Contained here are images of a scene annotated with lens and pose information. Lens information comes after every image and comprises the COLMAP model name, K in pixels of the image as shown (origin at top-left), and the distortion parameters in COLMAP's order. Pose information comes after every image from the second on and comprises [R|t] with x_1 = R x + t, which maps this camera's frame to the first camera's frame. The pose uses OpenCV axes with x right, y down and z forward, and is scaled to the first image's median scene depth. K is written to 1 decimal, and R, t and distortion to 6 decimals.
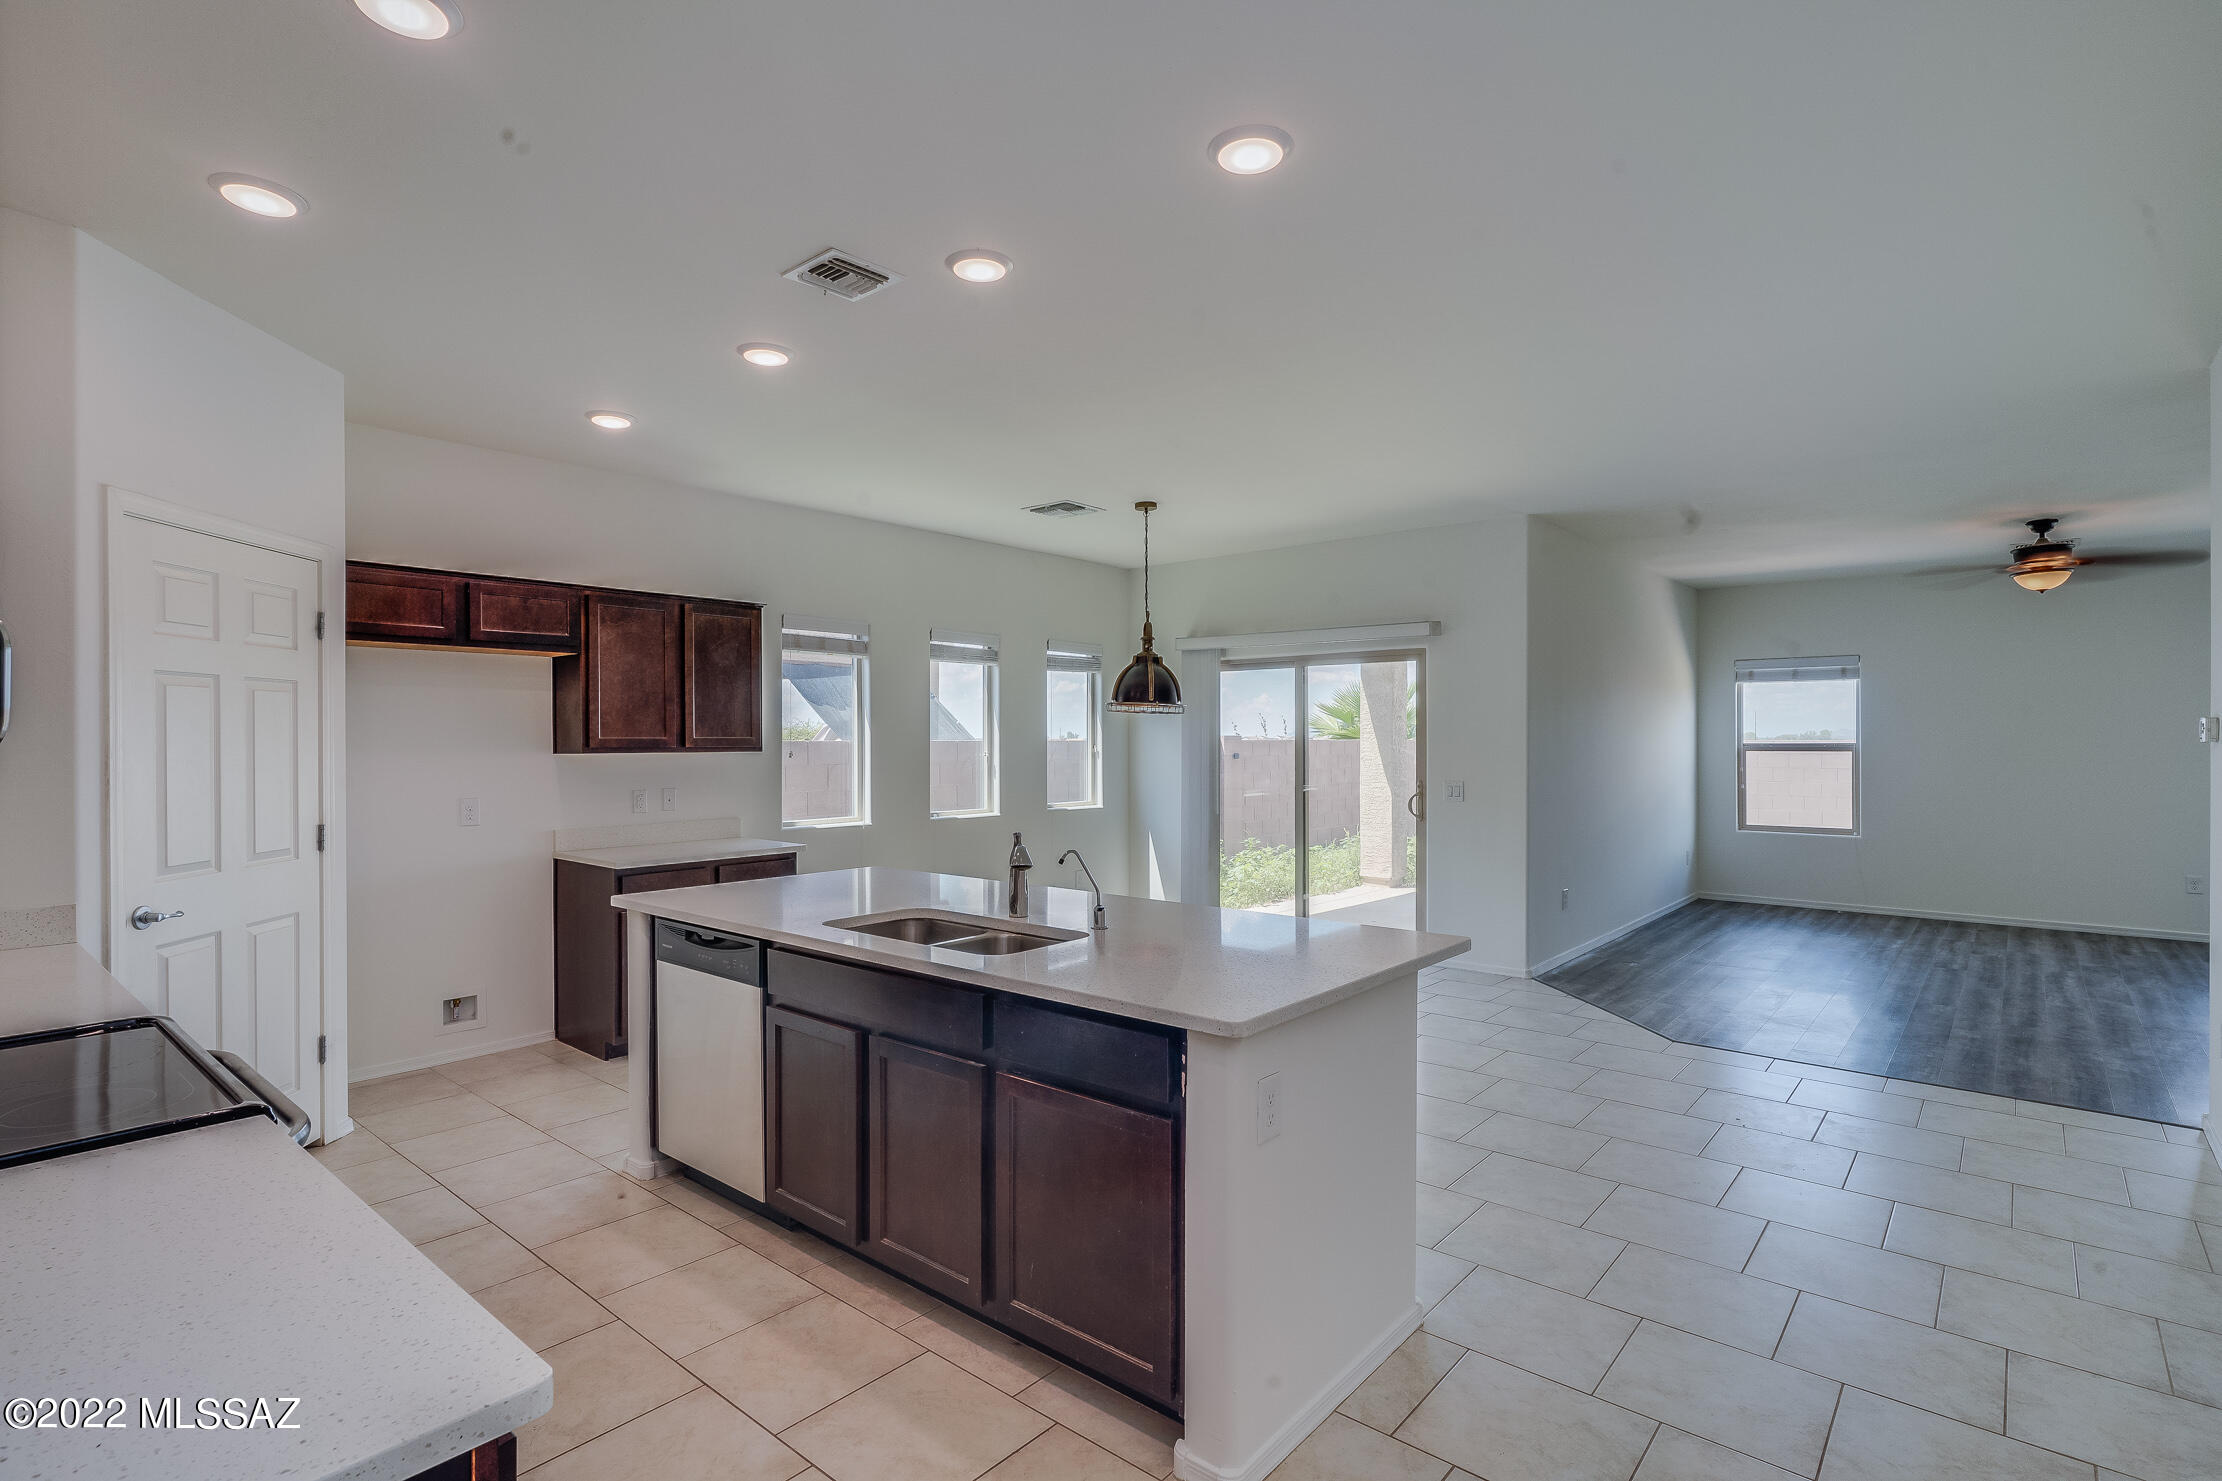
lens RADIAL K [[1068.9, 0, 1119.0], [0, 1068.9, 740.1], [0, 0, 1]] dist [-0.002224, -0.000278]
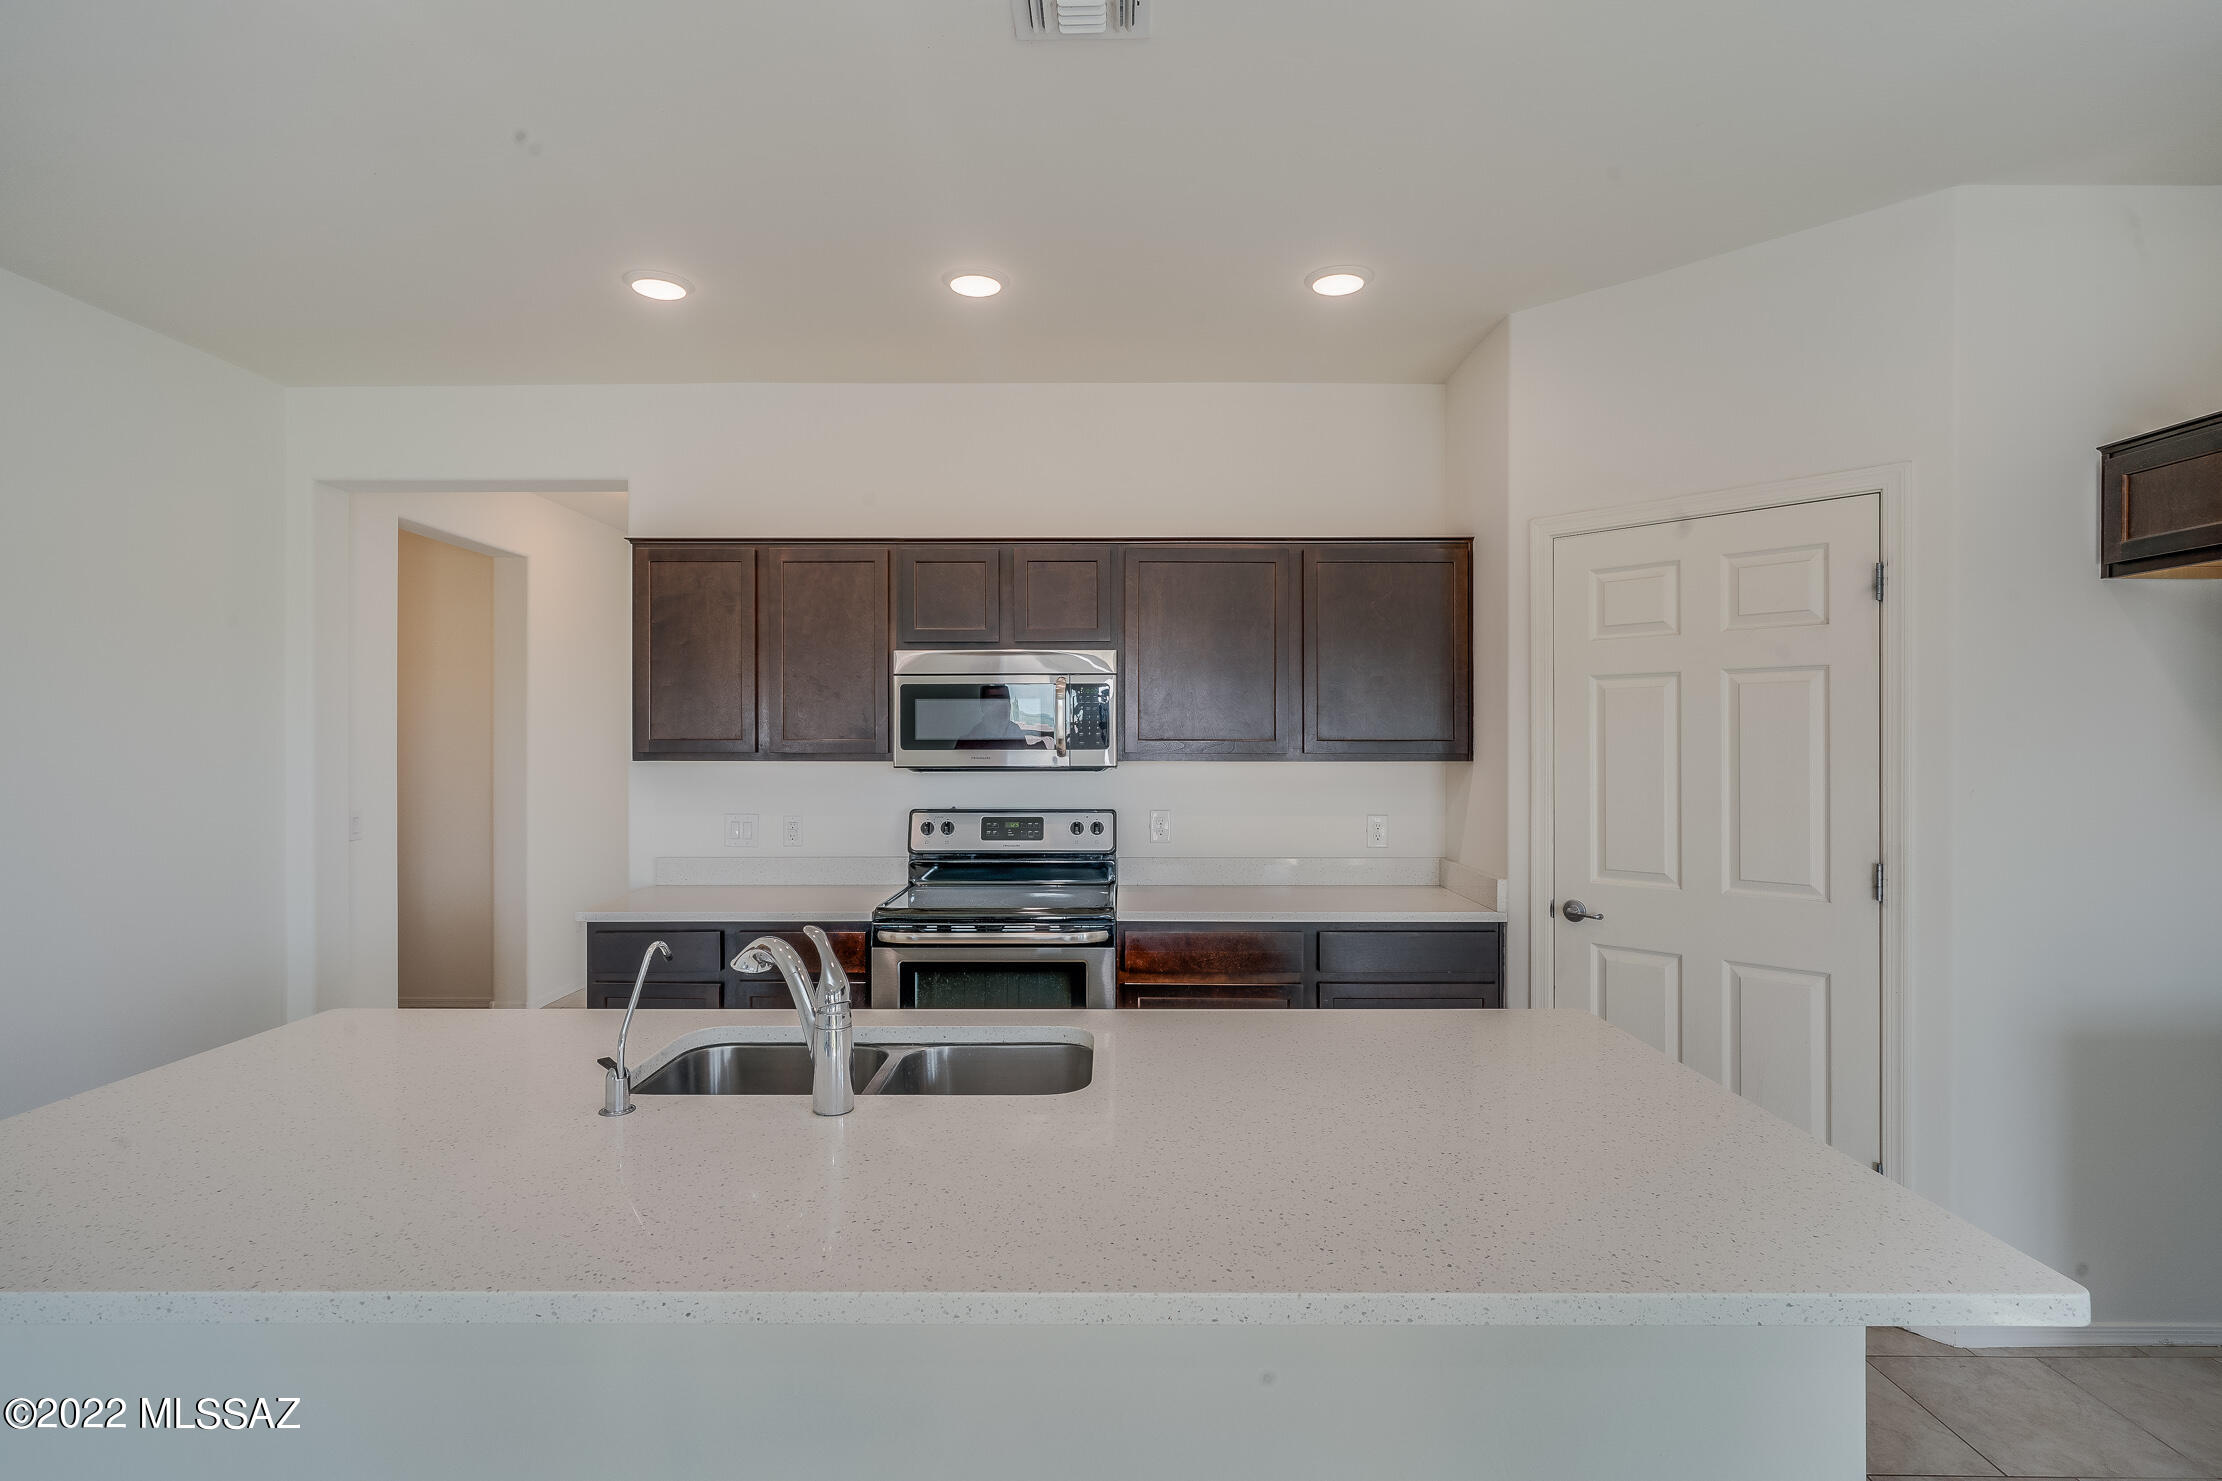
lens RADIAL K [[1068.9, 0, 1119.0], [0, 1068.9, 740.1], [0, 0, 1]] dist [-0.002224, -0.000278]
pose [[-0.766133, 0.000012, -0.642682, 0.059607], [-0.000080, 1.000000, 0.000113, -0.001747], [0.642682, 0.000138, -0.766133, 0.785315]]
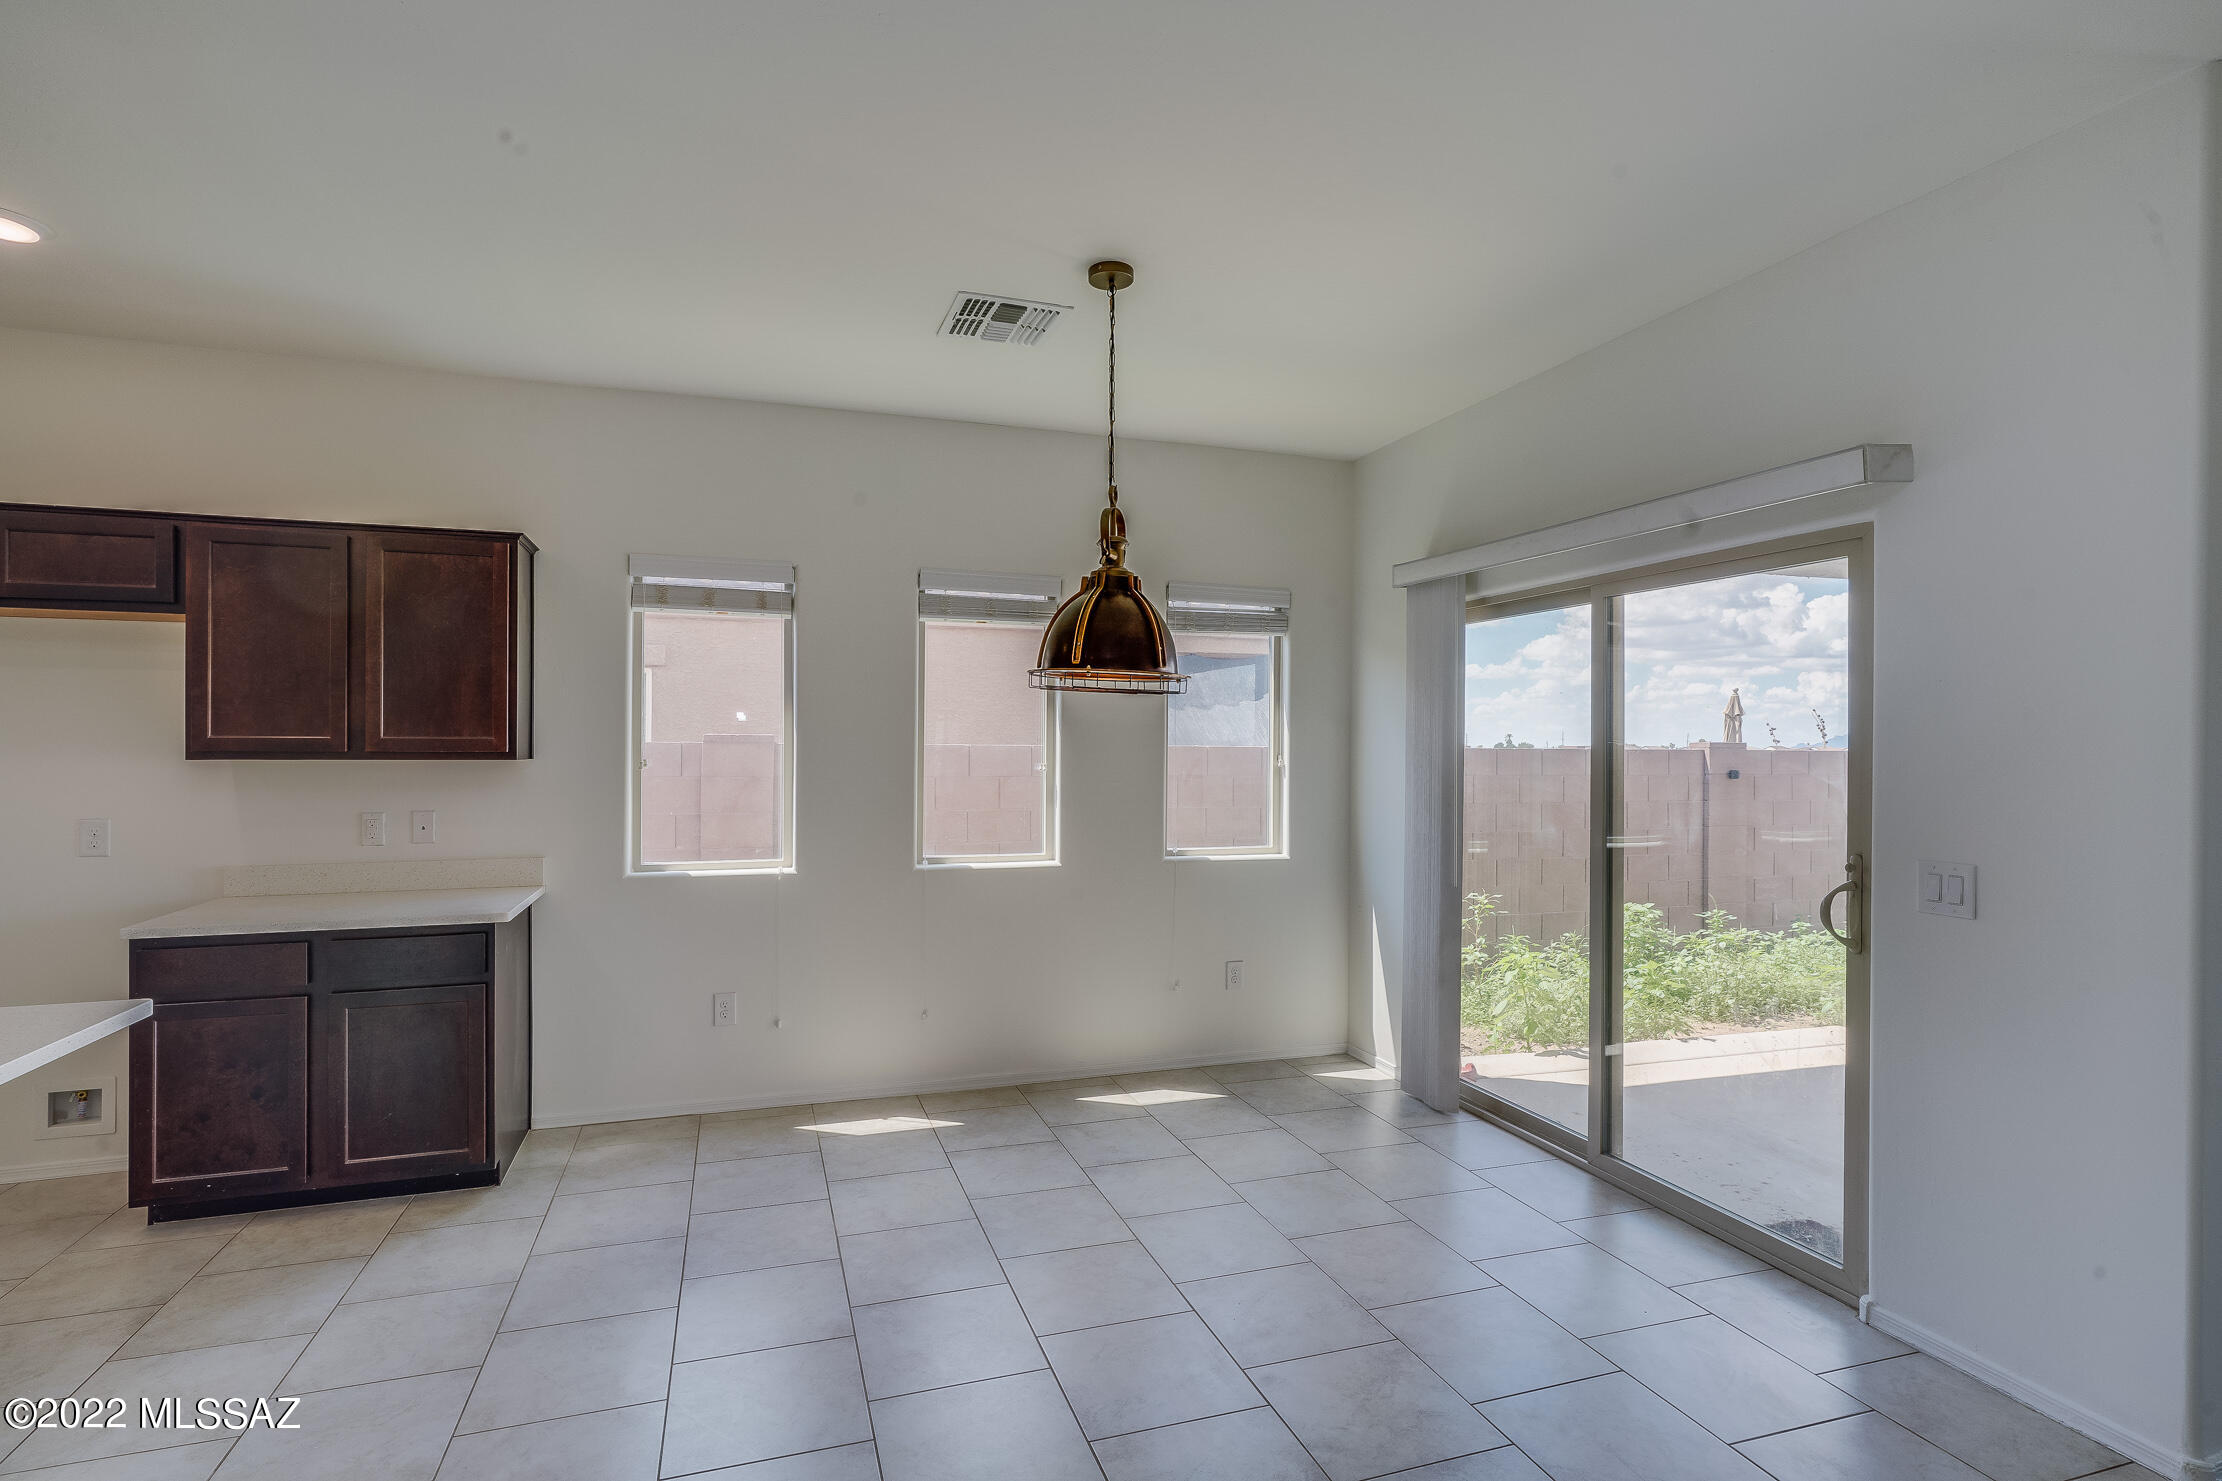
lens RADIAL K [[1088.7, 0, 1118.0], [0, 1088.7, 745.0], [0, 0, 1]] dist [0.002498, 0.001205]
pose [[0.851313, 0.004459, -0.524639, 0.314000], [-0.005601, 0.999984, -0.000589, -0.000032], [0.524628, 0.003440, 0.851325, 0.605584]]
